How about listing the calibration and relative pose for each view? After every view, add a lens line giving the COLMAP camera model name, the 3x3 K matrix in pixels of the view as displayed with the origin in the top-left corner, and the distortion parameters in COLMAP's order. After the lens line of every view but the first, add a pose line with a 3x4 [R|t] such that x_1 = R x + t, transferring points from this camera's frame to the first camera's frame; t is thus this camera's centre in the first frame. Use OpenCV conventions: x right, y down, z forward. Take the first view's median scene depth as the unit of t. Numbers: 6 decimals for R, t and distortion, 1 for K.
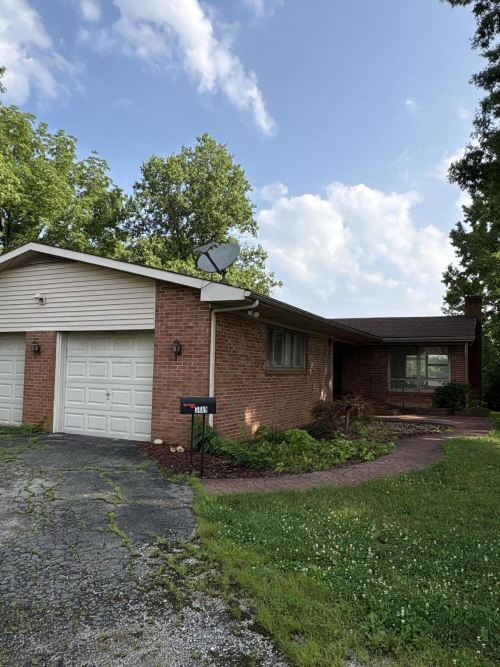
lens RADIAL K [[496.2, 0, 250.0], [0, 496.2, 333.5], [0, 0, 1]] dist [0.004710, -0.001085]
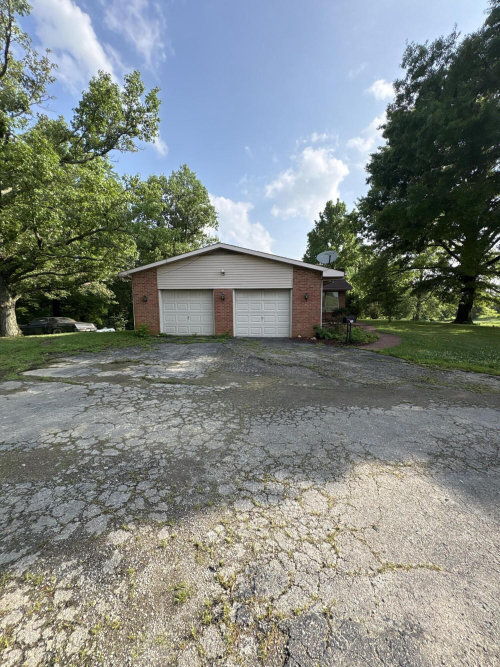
lens RADIAL K [[264.0, 0, 249.9], [0, 264.0, 341.5], [0, 0, 1]] dist [-0.013230, 0.000090]
pose [[0.941557, -0.075125, 0.328370, -0.687370], [-0.000119, 0.974739, 0.223345, -0.034962], [-0.336854, -0.210331, 0.917764, -0.079040]]
